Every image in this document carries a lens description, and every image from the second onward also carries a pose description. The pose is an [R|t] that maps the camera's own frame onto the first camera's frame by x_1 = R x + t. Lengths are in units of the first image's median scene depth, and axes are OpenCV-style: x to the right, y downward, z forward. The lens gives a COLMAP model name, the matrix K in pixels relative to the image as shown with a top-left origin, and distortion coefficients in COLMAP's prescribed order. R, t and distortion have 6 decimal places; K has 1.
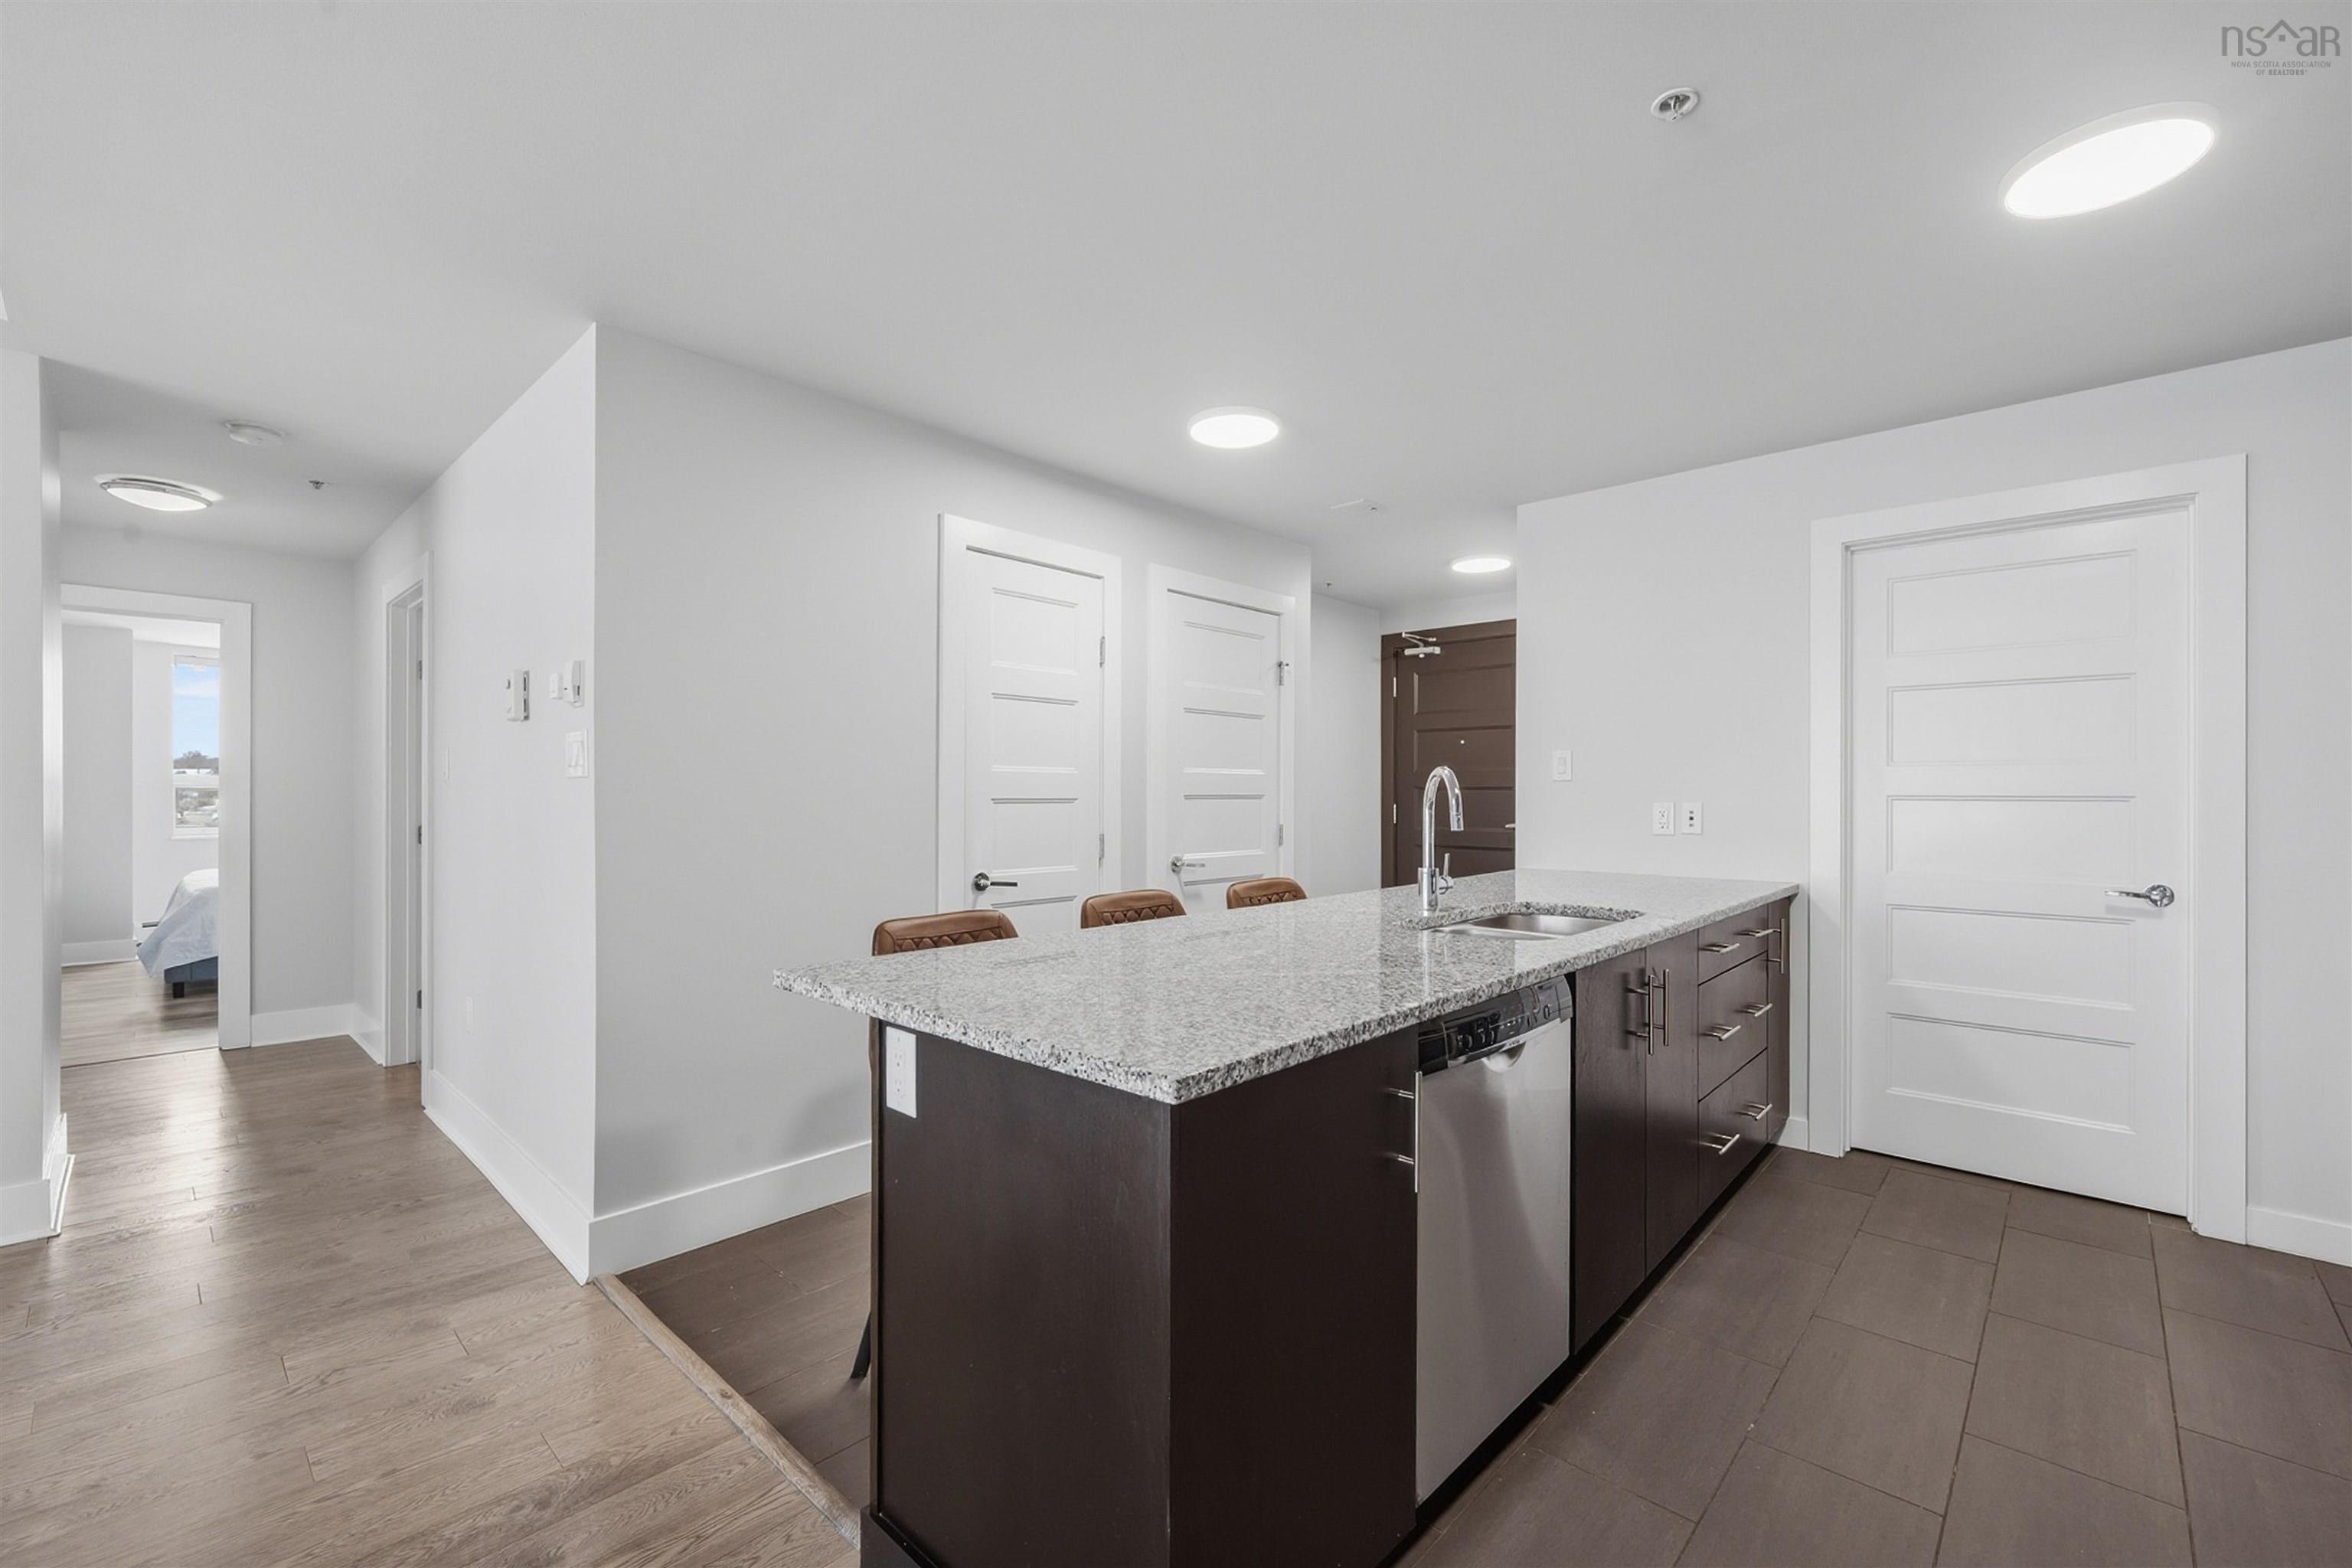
lens RADIAL K [[985.3, 0, 1176.4], [0, 985.3, 796.6], [0, 0, 1]] dist [0.000189, 0.000822]
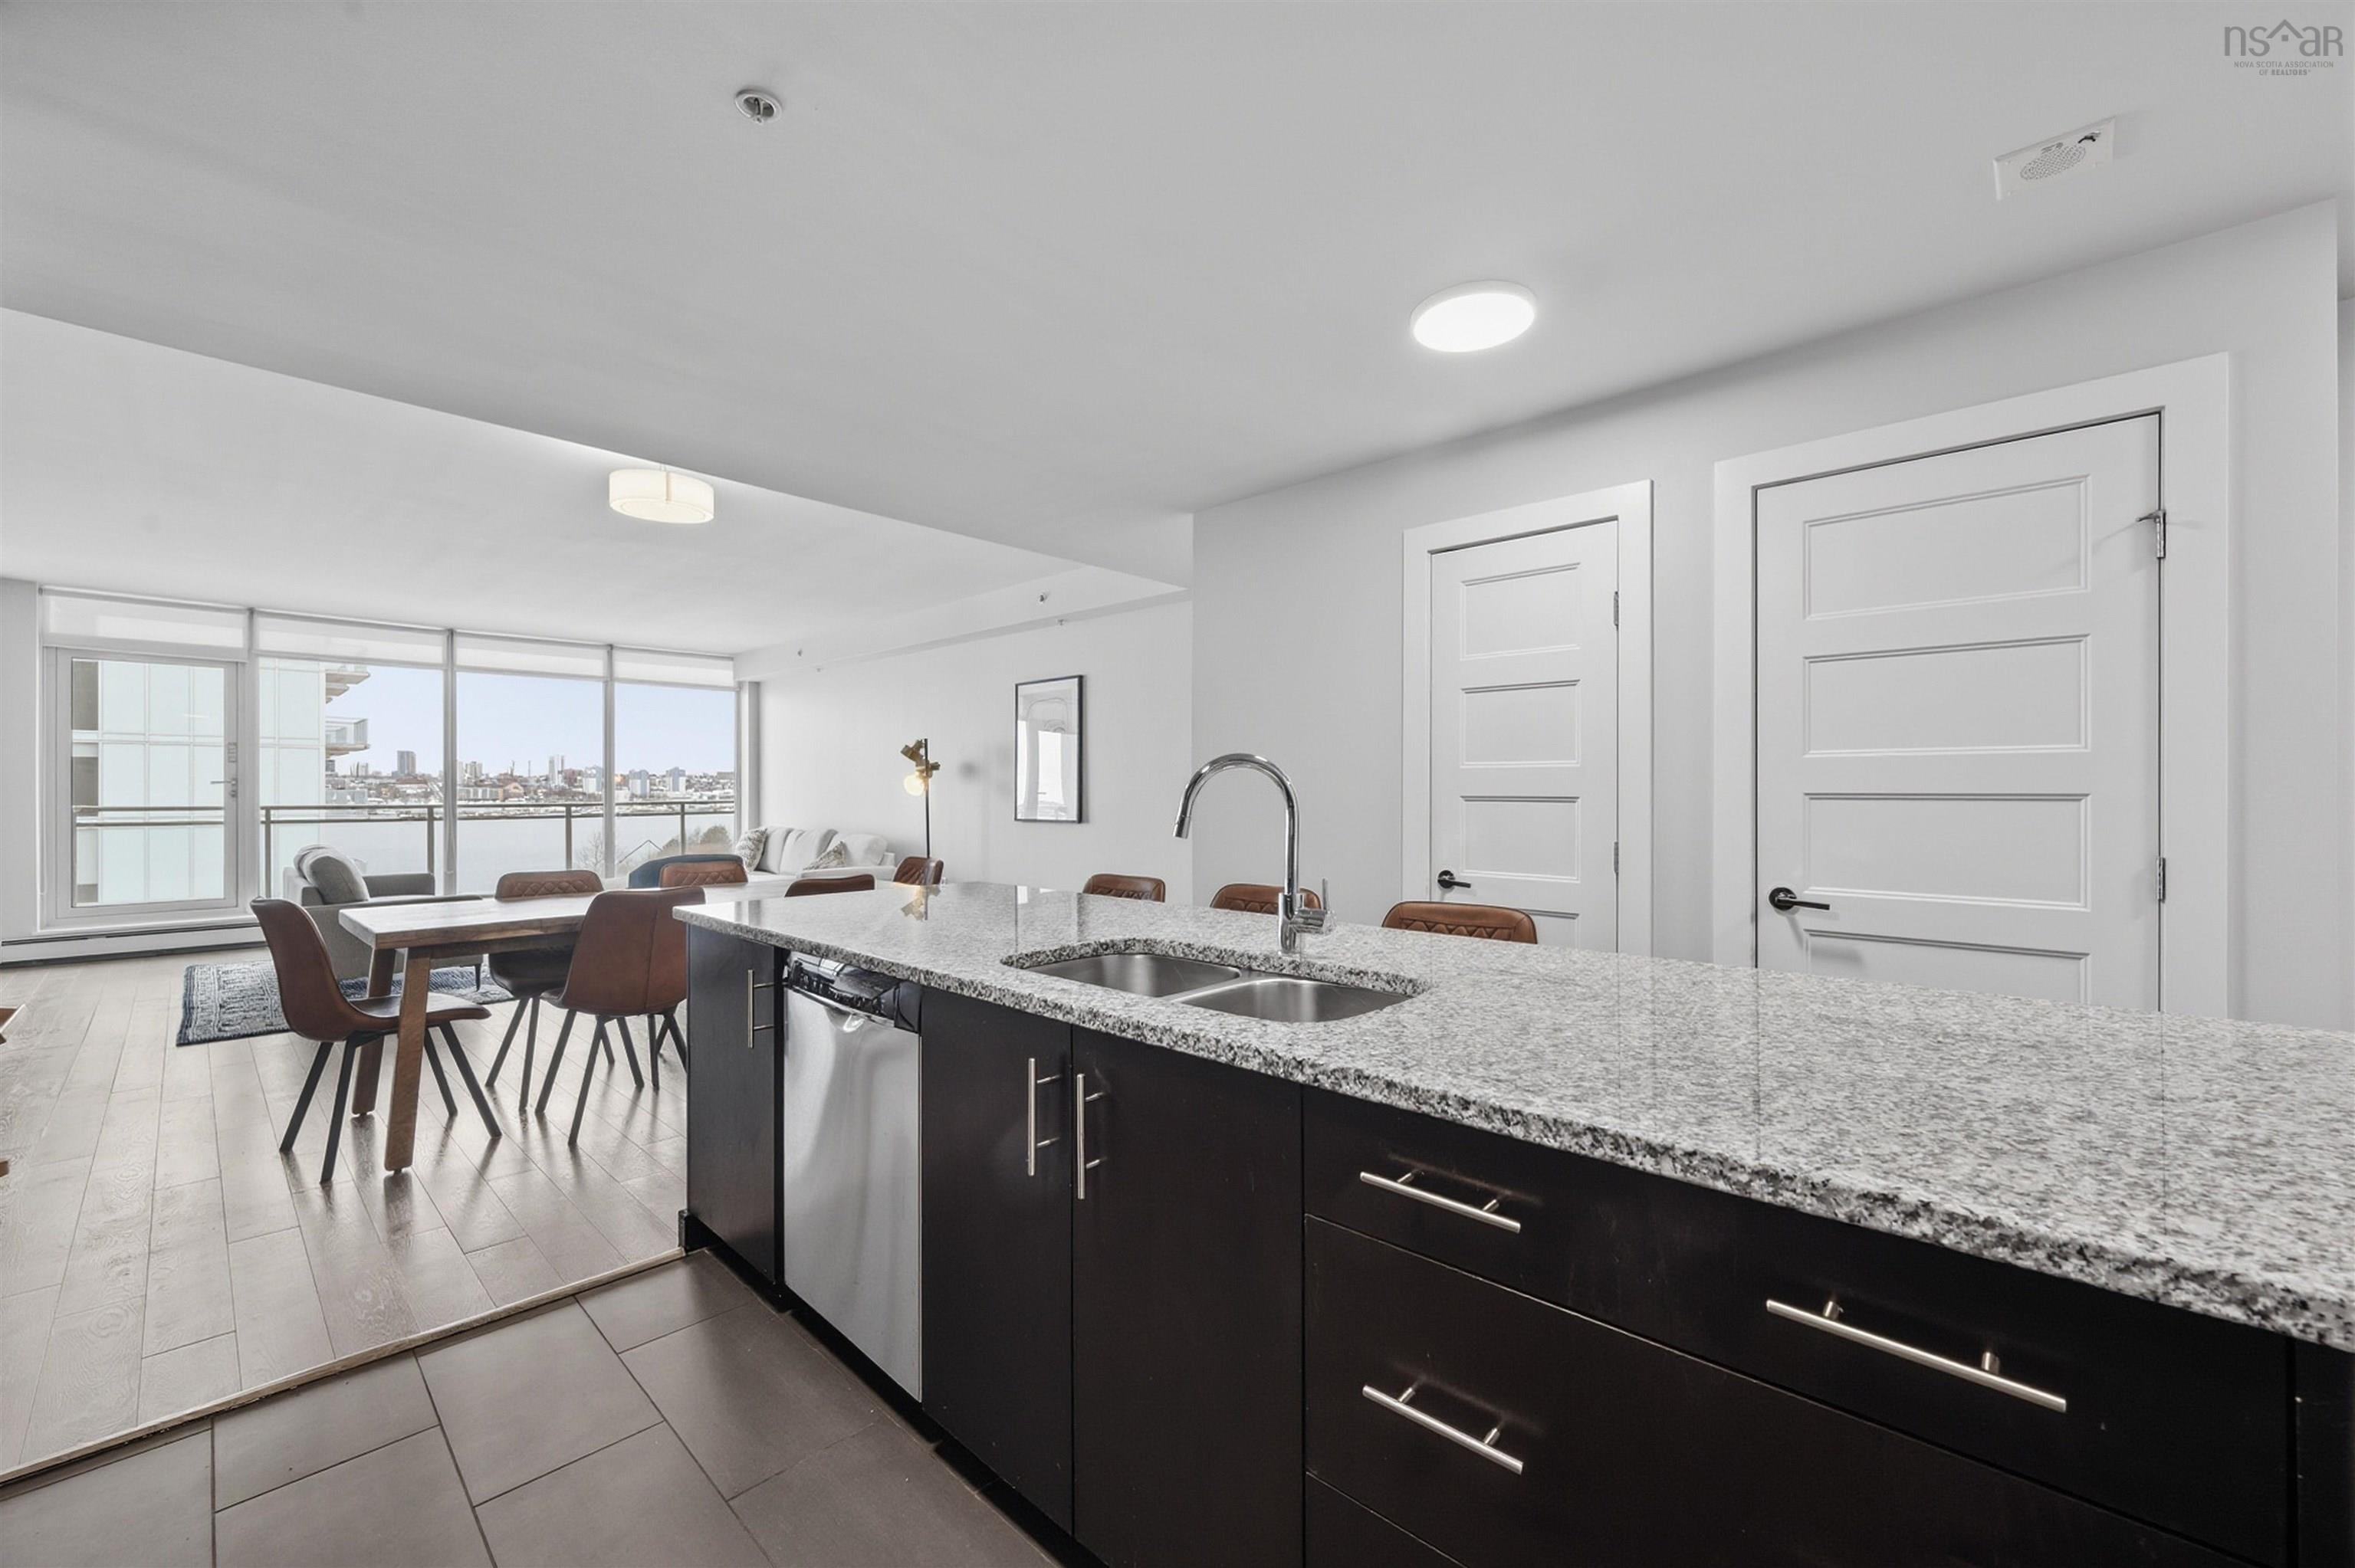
lens RADIAL K [[929.0, 0, 1178.5], [0, 929.0, 780.7], [0, 0, 1]] dist [0.002250, 0.000147]
pose [[0.006617, -0.010570, -0.999922, 0.762630], [-0.002312, 0.999941, -0.010585, -0.003053], [0.999975, 0.002382, 0.006592, 0.738521]]
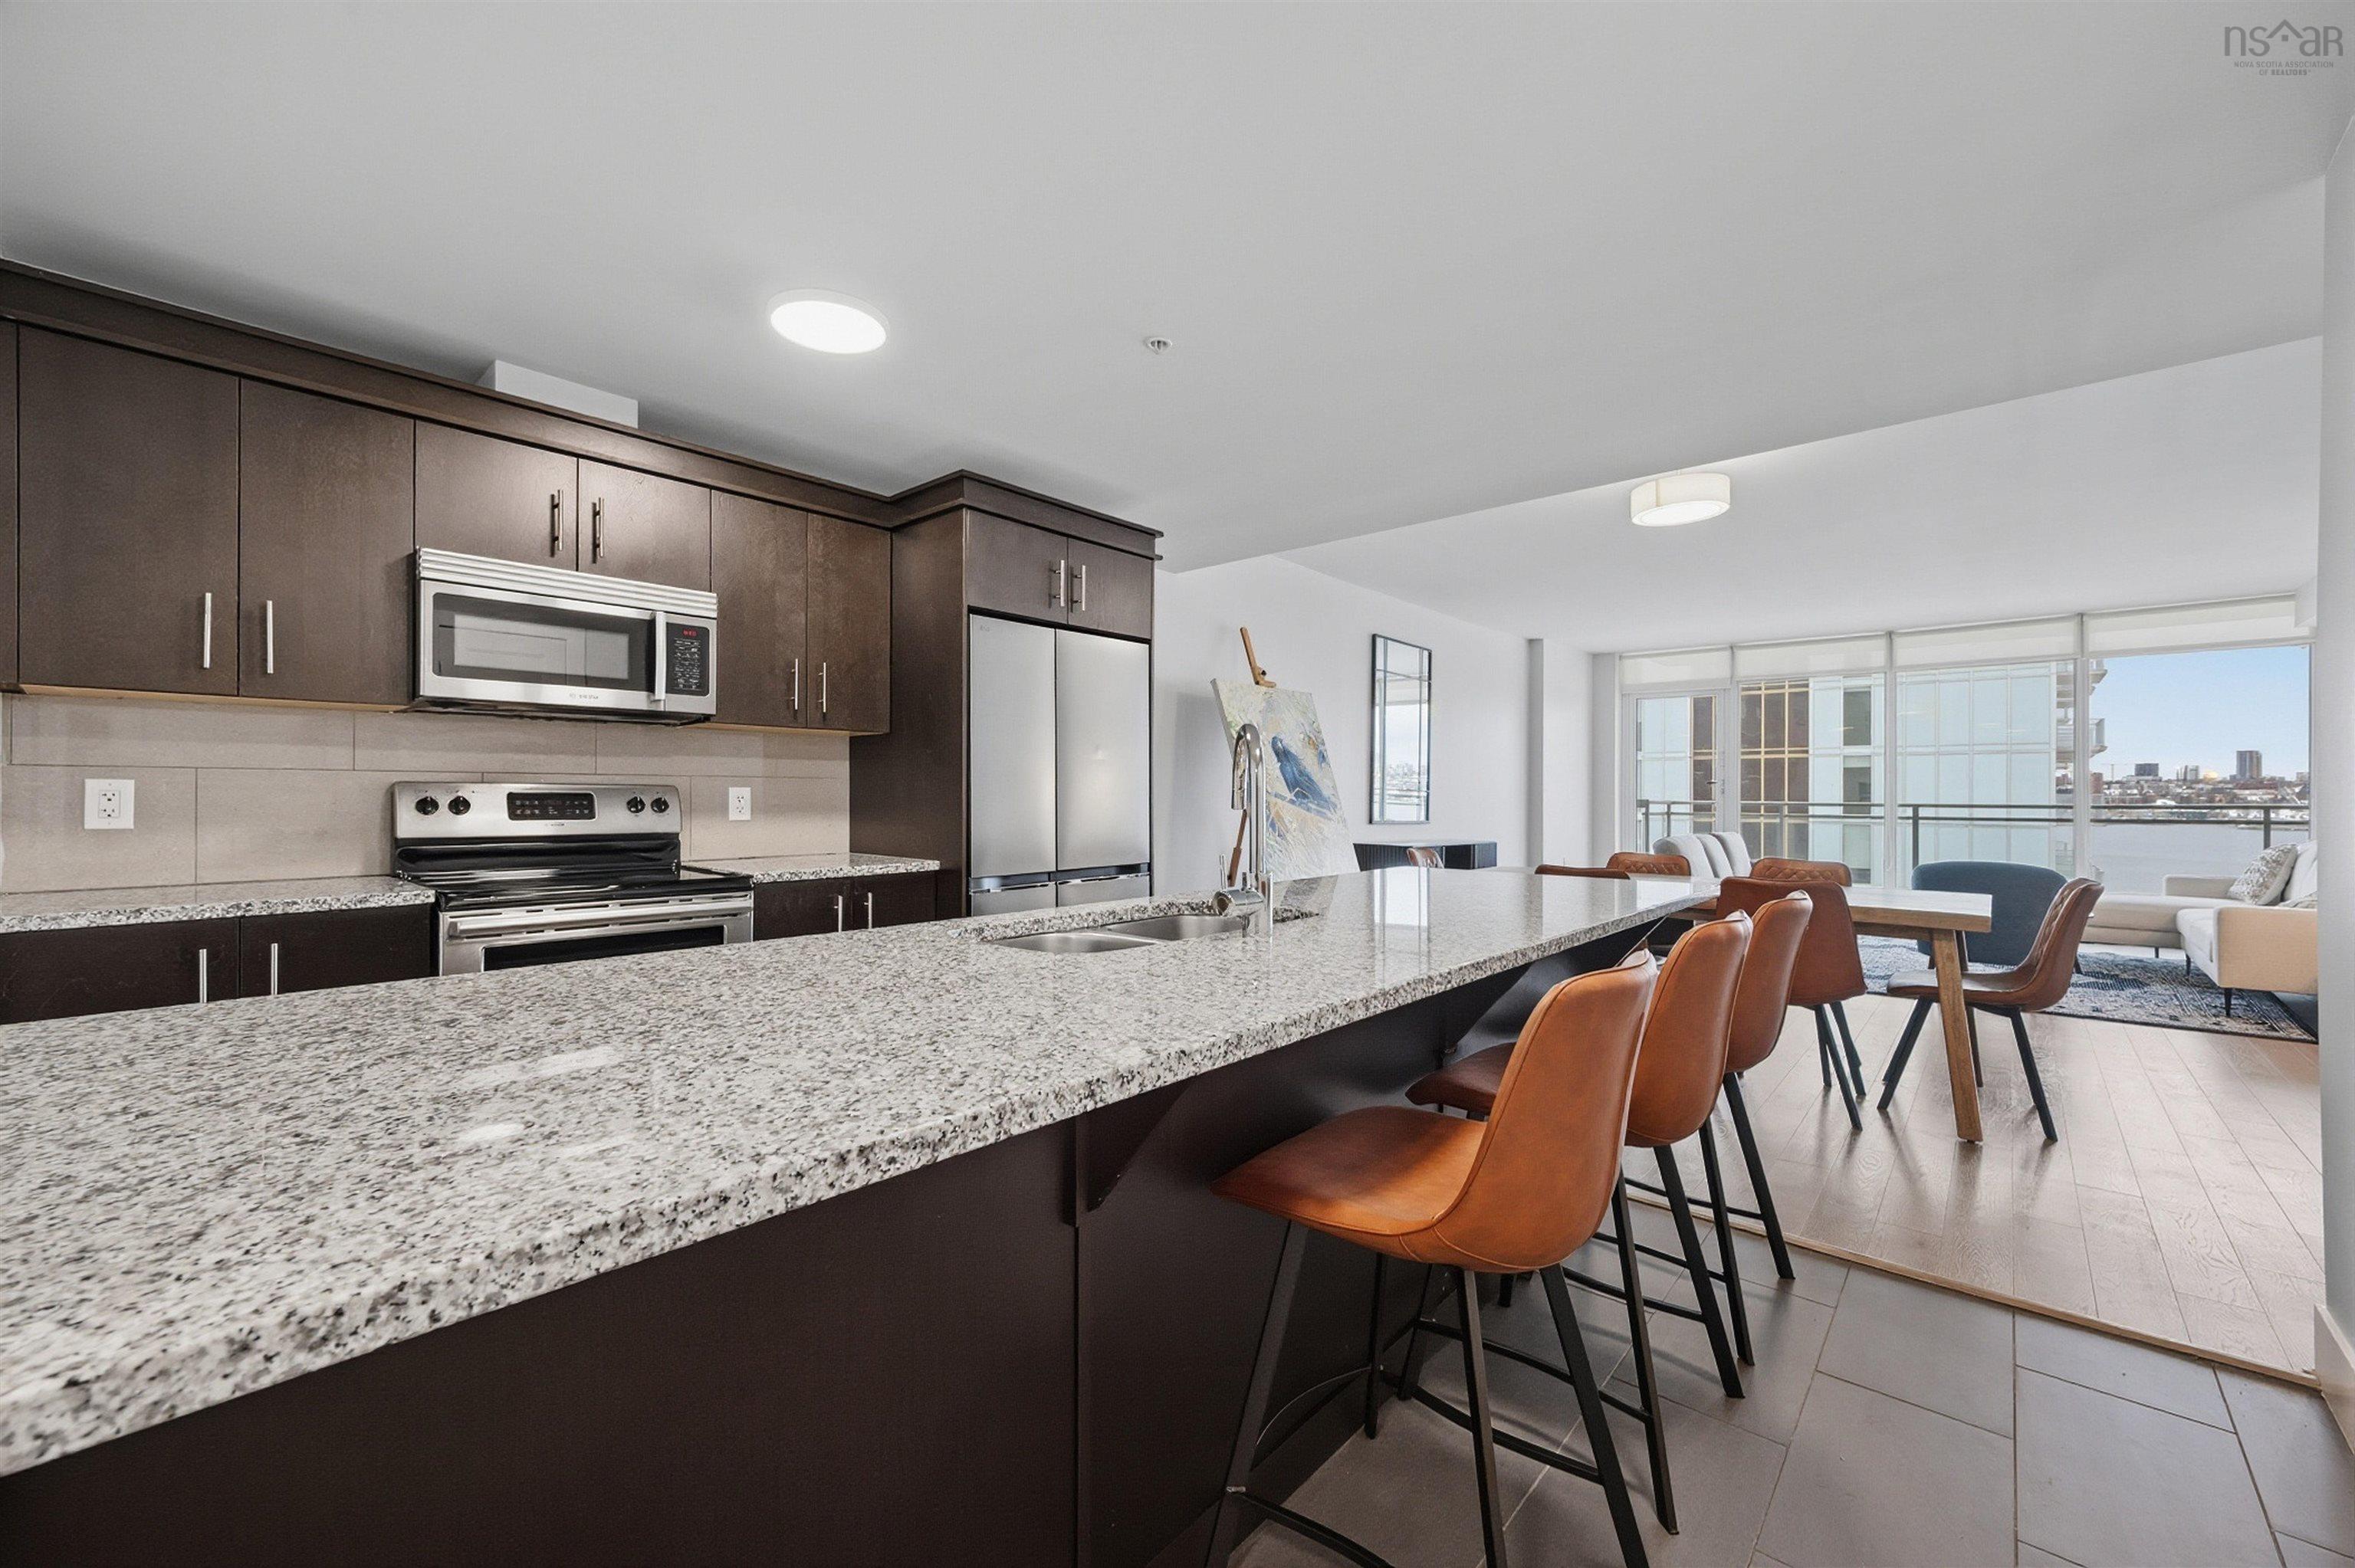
lens RADIAL K [[929.0, 0, 1187.4], [0, 929.0, 783.0], [0, 0, 1]] dist [0.002250, 0.000147]
pose [[-0.999603, -0.006620, -0.027391, 0.261696], [-0.006473, 0.999964, -0.005465, 0.011935], [0.027426, -0.005286, -0.999610, 1.313901]]
